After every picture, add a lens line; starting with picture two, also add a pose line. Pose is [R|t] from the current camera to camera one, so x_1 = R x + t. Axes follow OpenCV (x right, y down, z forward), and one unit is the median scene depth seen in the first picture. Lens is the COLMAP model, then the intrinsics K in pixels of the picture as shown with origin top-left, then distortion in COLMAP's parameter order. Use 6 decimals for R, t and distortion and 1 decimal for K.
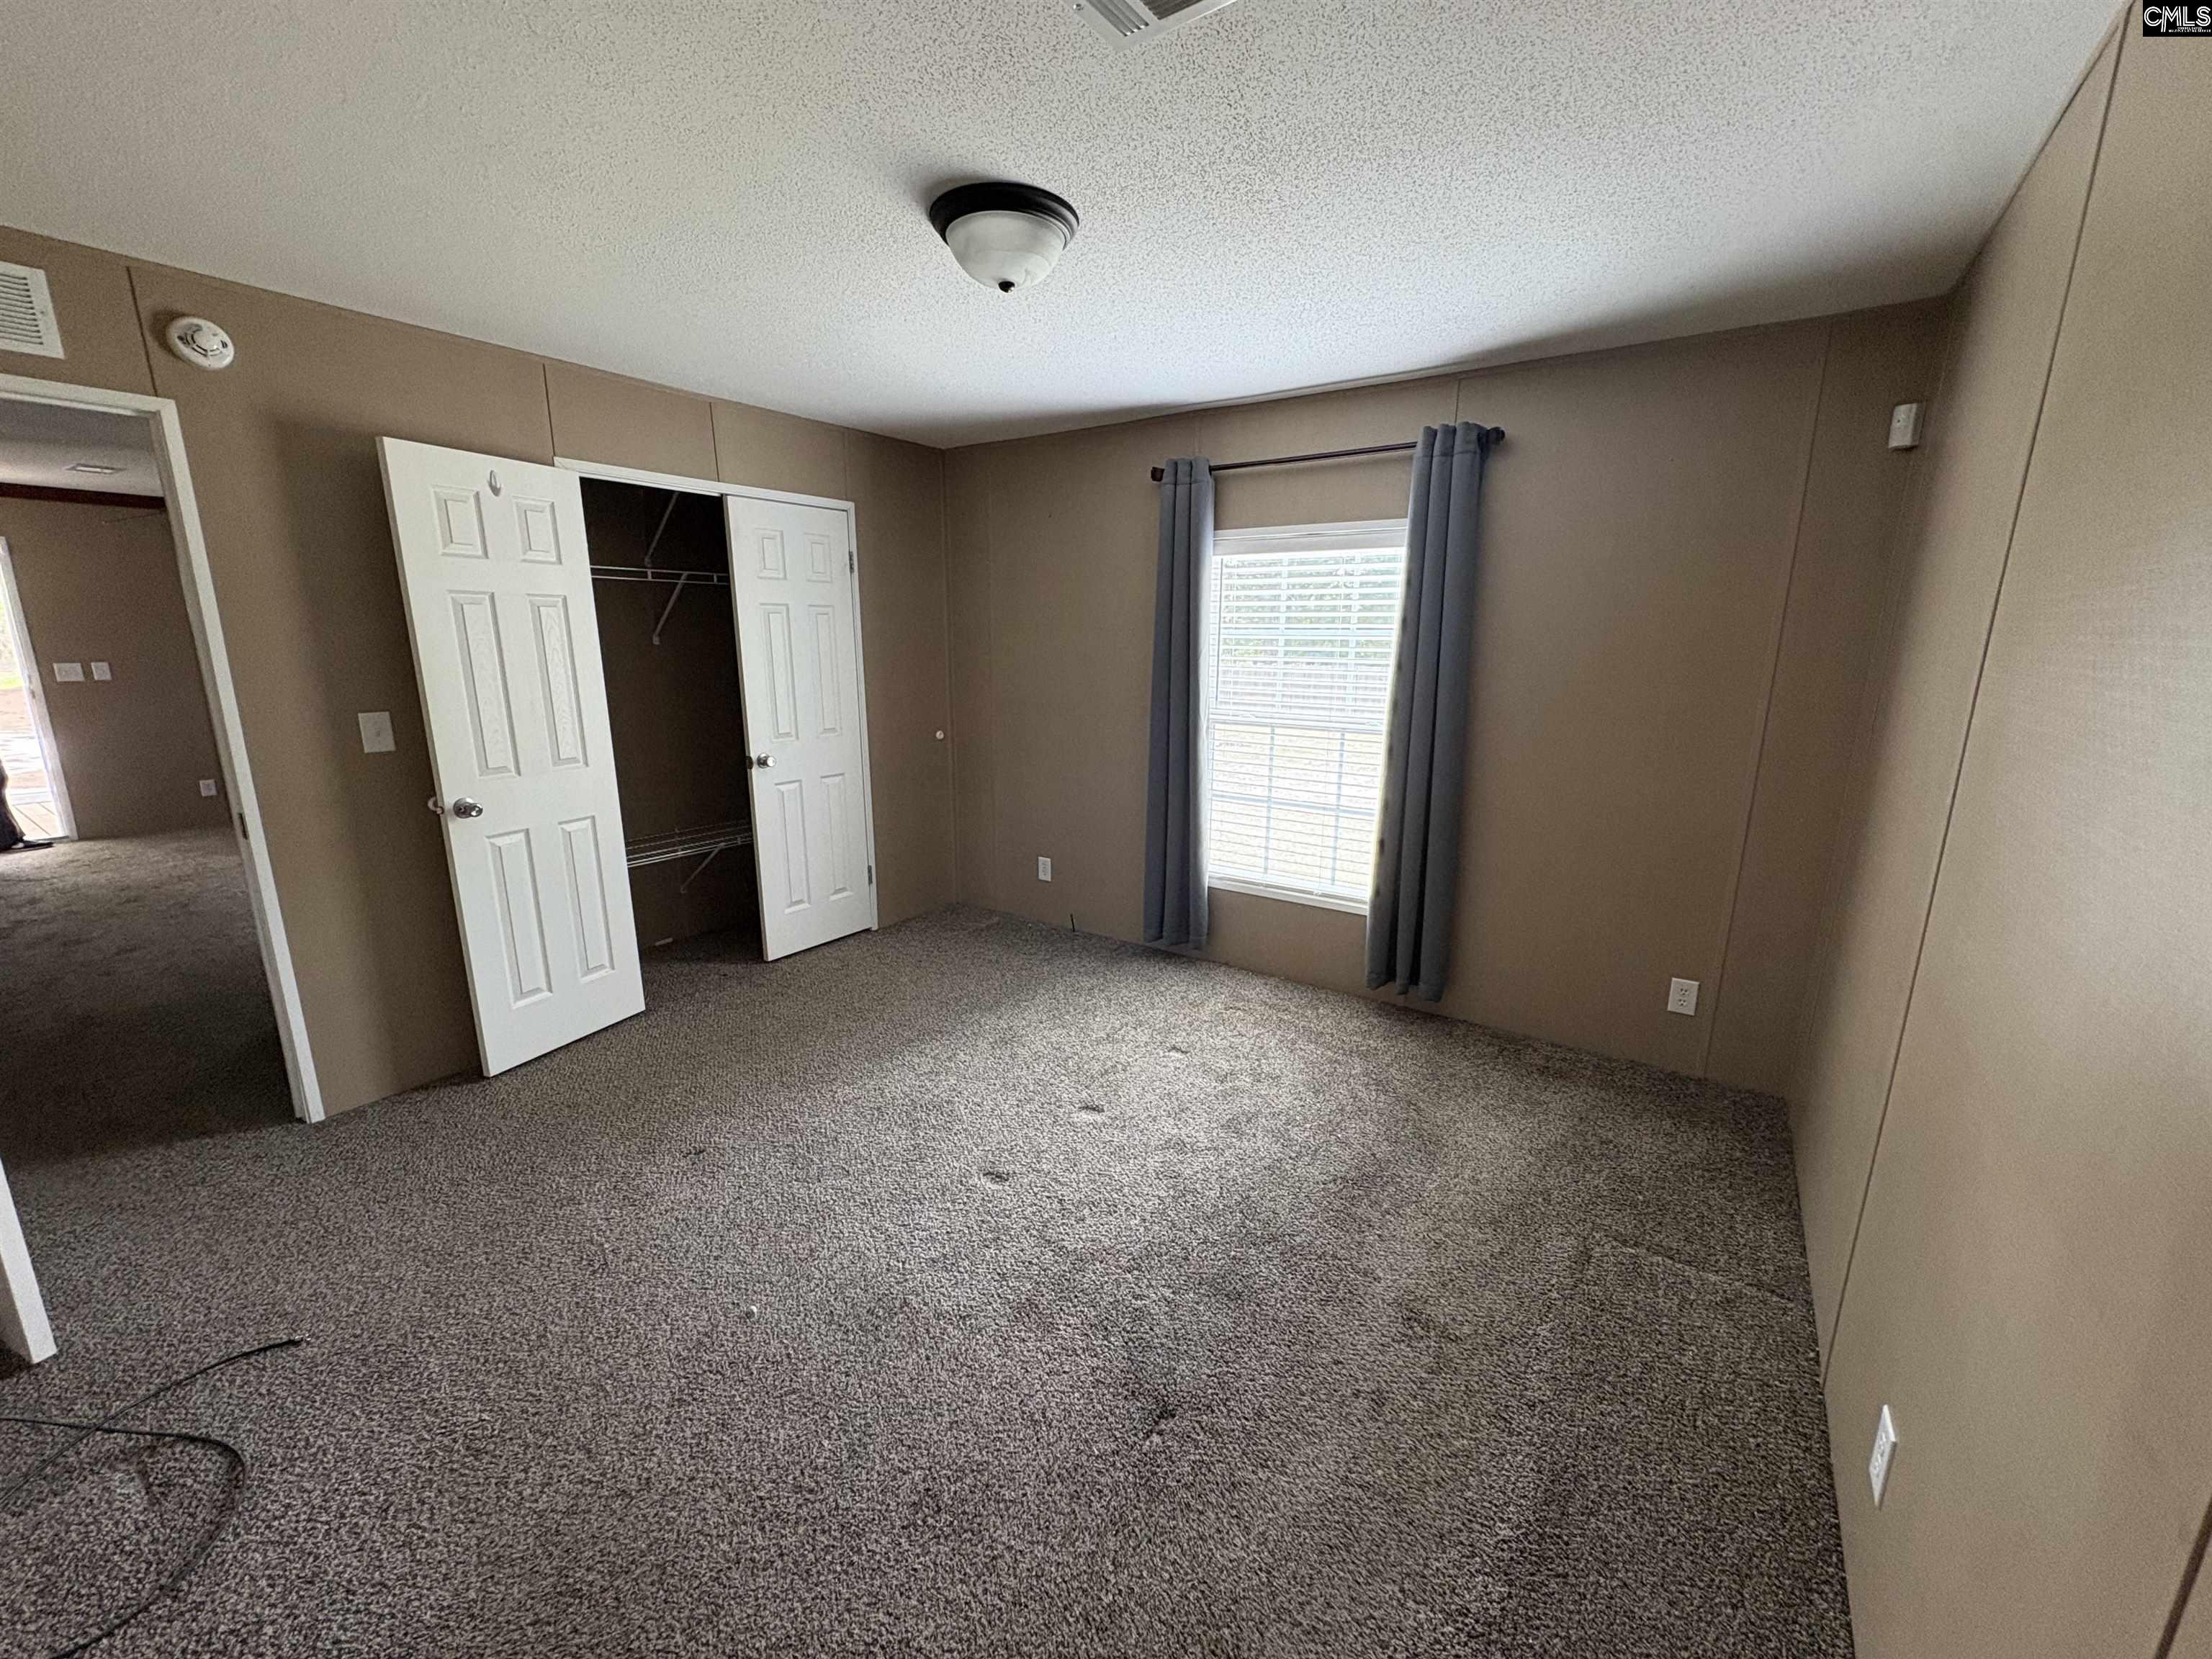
lens RADIAL K [[882.6, 0, 1106.0], [0, 882.6, 826.4], [0, 0, 1]] dist [0.000178, 0.000016]
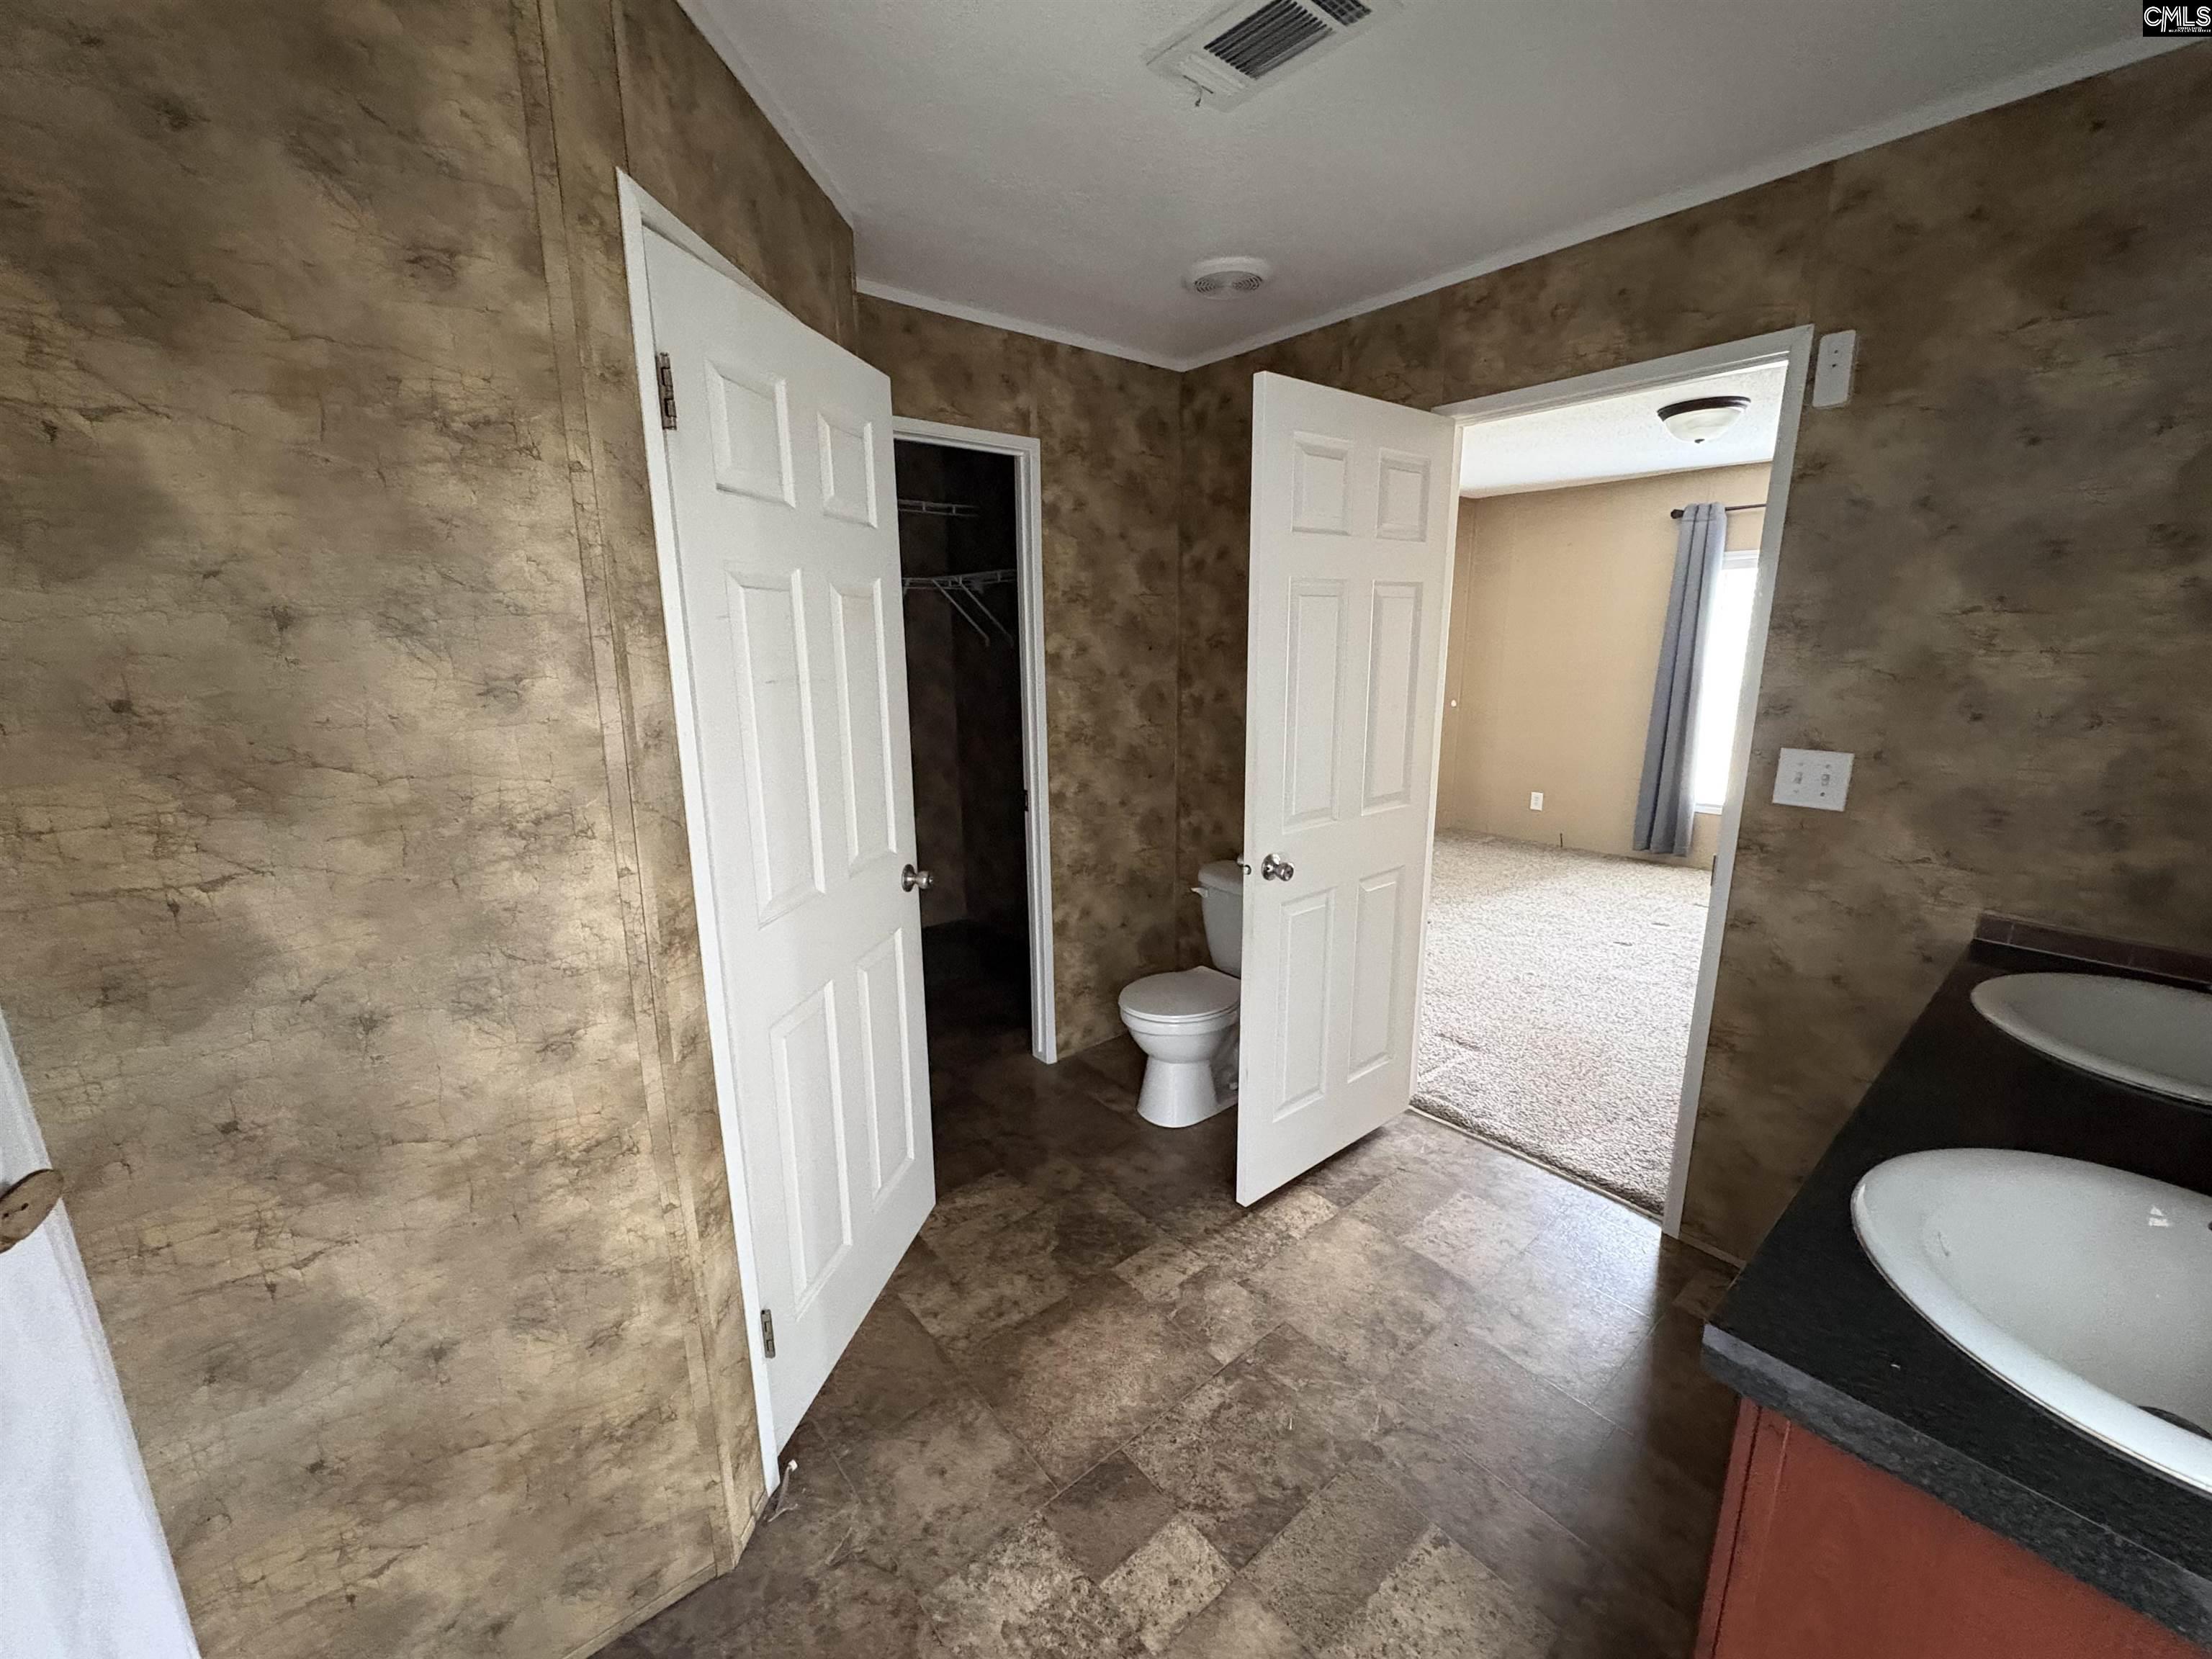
lens RADIAL K [[882.6, 0, 1106.4], [0, 882.6, 834.1], [0, 0, 1]] dist [0.000178, 0.000016]
pose [[0.966215, 0.047578, -0.253308, -0.451297], [-0.046953, 0.998861, 0.008516, 0.146759], [0.253424, 0.003666, 0.967348, -0.608835]]
